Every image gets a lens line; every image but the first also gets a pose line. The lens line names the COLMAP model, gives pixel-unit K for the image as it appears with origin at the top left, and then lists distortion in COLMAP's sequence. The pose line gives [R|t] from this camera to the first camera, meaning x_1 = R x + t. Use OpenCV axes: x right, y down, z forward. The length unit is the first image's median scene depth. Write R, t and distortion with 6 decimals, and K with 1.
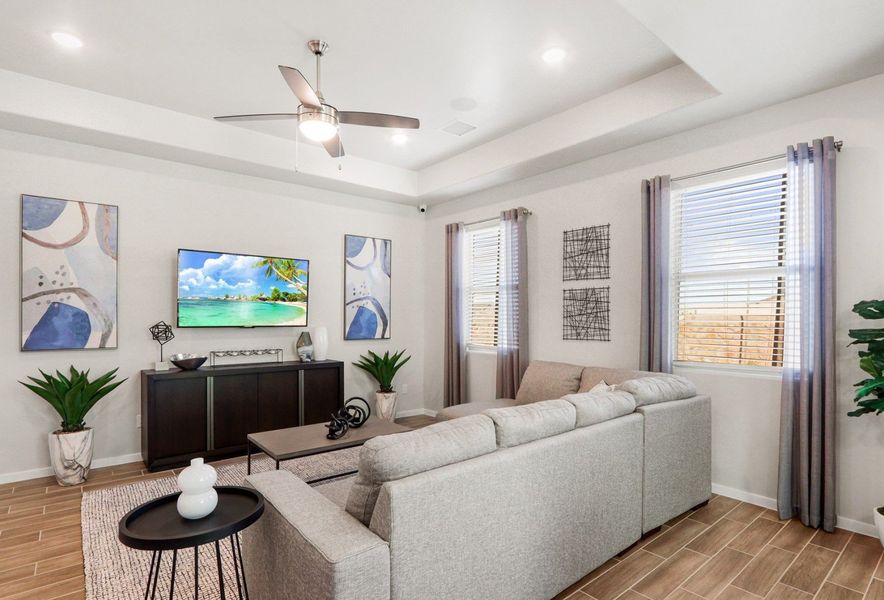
lens RADIAL K [[453.2, 0, 445.5], [0, 453.2, 316.4], [0, 0, 1]] dist [-0.013709, 0.001071]
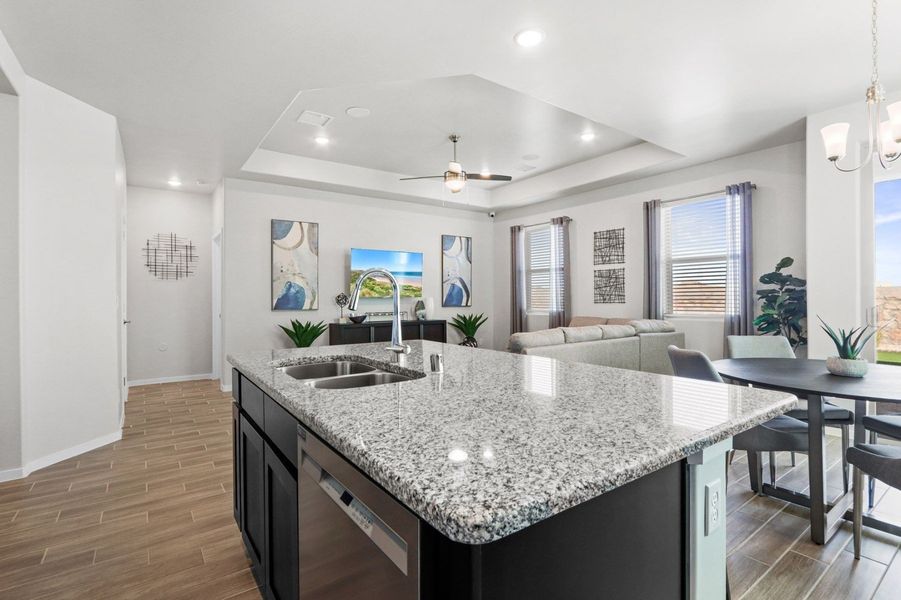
lens RADIAL K [[434.9, 0, 444.9], [0, 434.9, 294.1], [0, 0, 1]] dist [-0.018016, 0.002431]
pose [[0.997086, -0.009488, -0.075690, -0.142424], [0.008803, 0.999917, -0.009372, 0.032474], [0.075772, 0.008678, 0.997087, -0.534480]]
